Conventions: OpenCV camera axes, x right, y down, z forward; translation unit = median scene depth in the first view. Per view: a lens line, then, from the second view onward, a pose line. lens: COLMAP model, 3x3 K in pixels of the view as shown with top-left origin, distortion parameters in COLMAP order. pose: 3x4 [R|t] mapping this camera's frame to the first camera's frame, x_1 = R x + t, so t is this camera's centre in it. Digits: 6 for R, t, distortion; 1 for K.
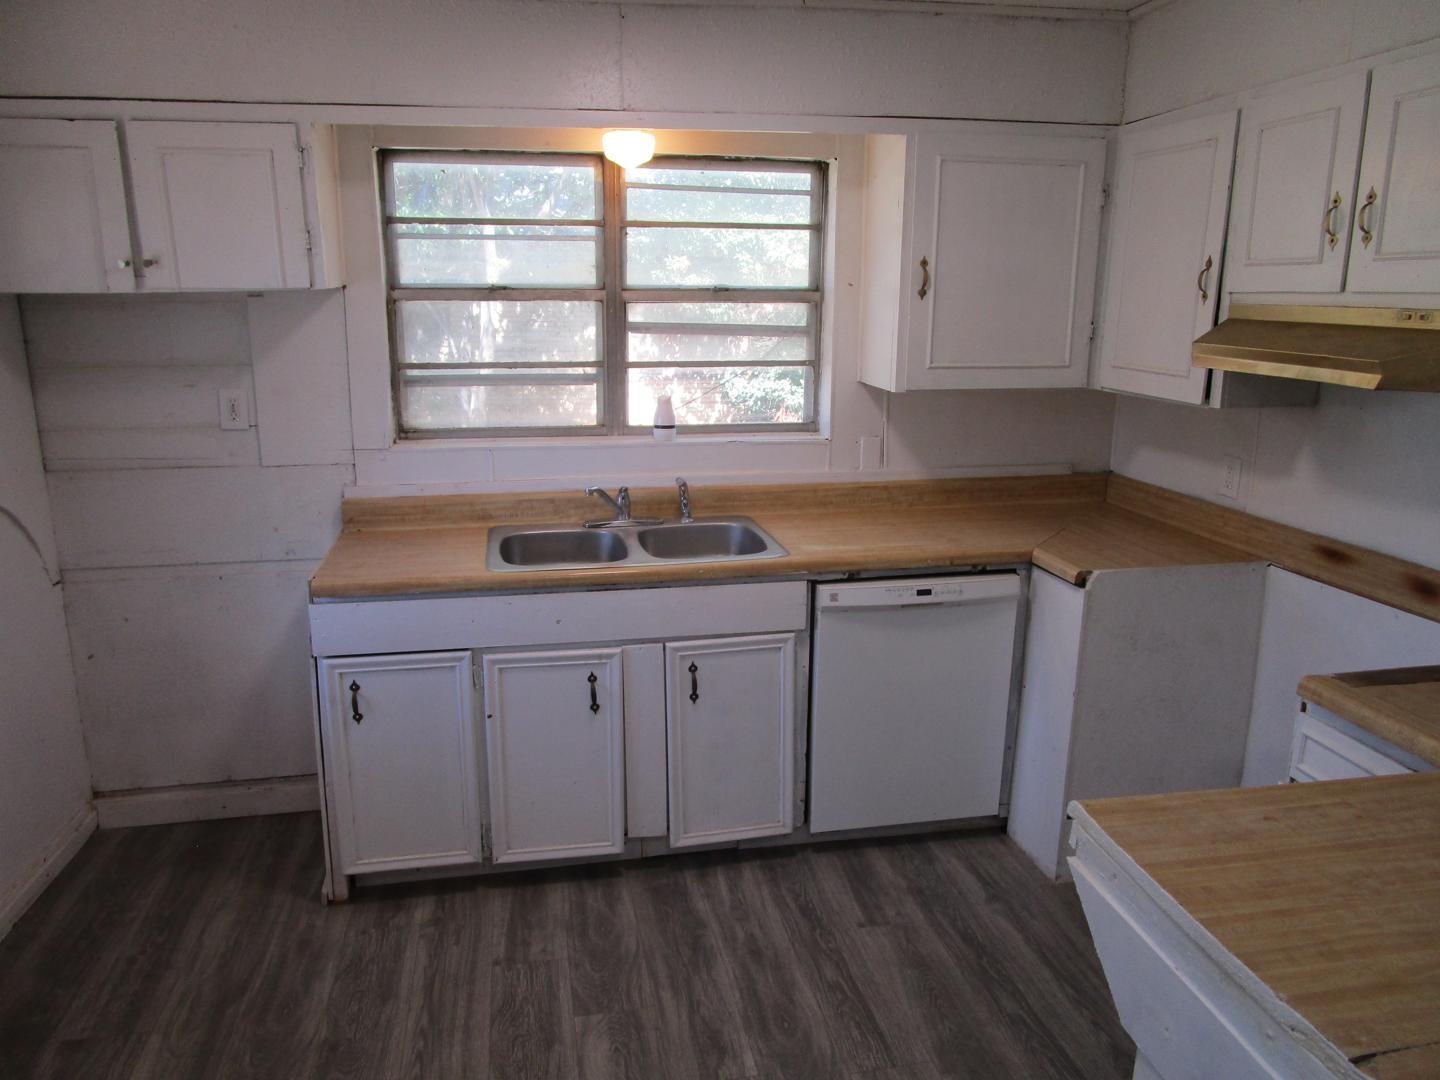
lens RADIAL K [[1037.3, 0, 719.3], [0, 1037.3, 524.3], [0, 0, 1]] dist [-0.022110, 0.007246]
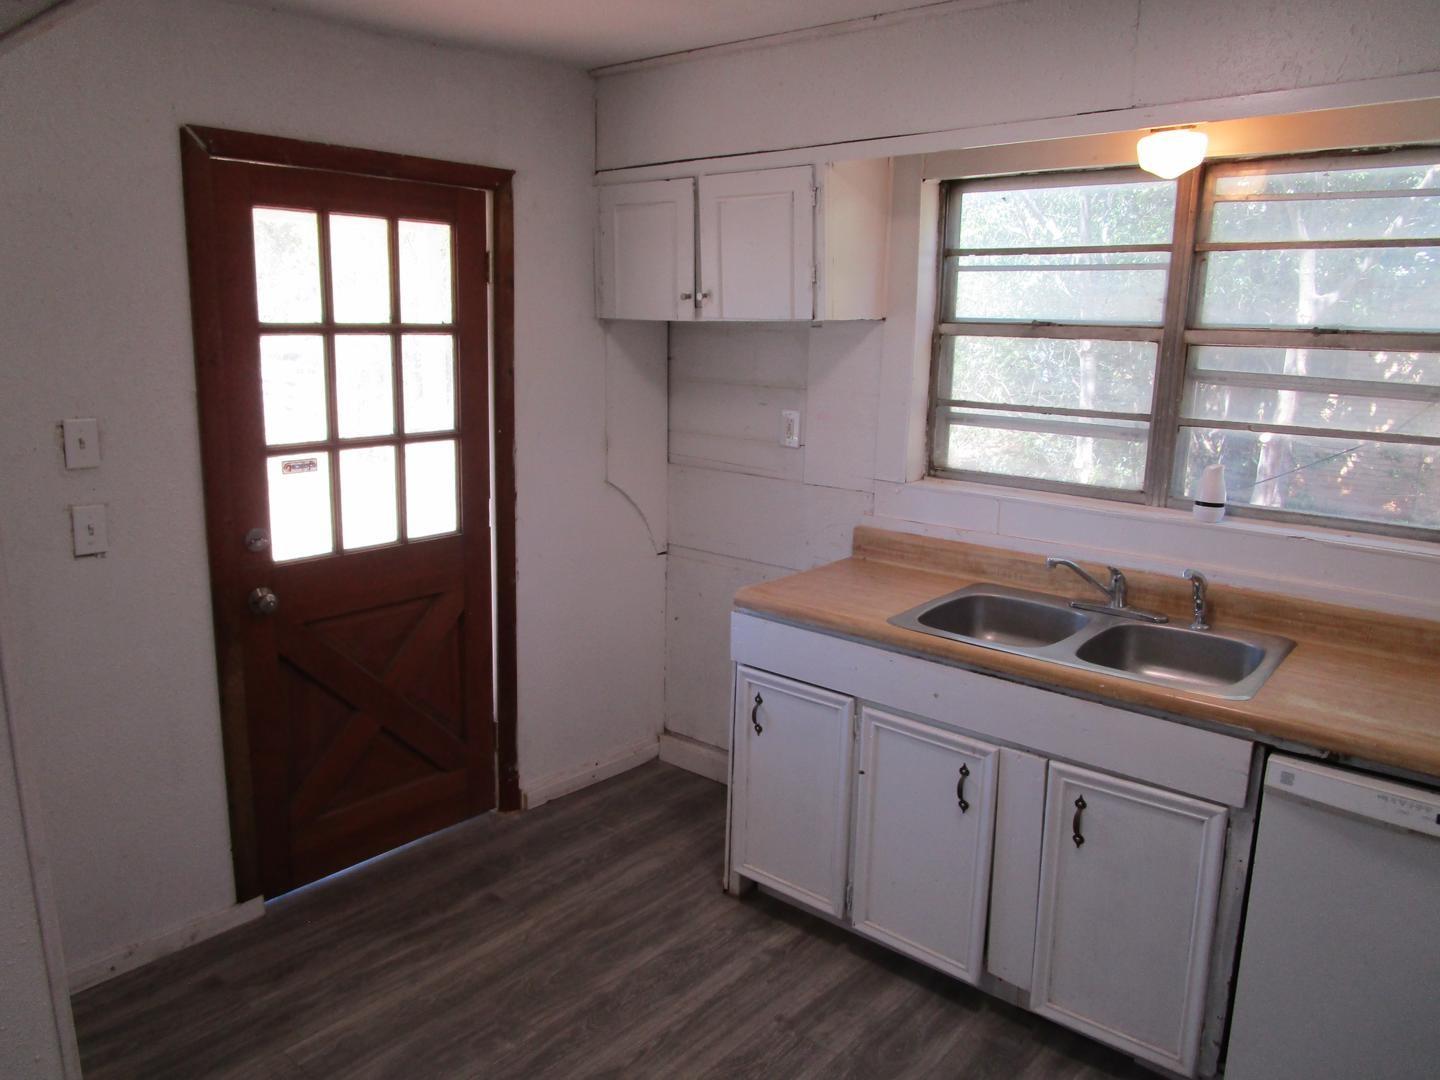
lens RADIAL K [[1037.3, 0, 719.3], [0, 1037.3, 524.3], [0, 0, 1]] dist [-0.022110, 0.007246]
pose [[0.626193, 0.161179, -0.762826, 0.360389], [-0.188891, 0.980613, 0.052137, -0.057549], [0.756441, 0.111443, 0.644498, 0.255725]]
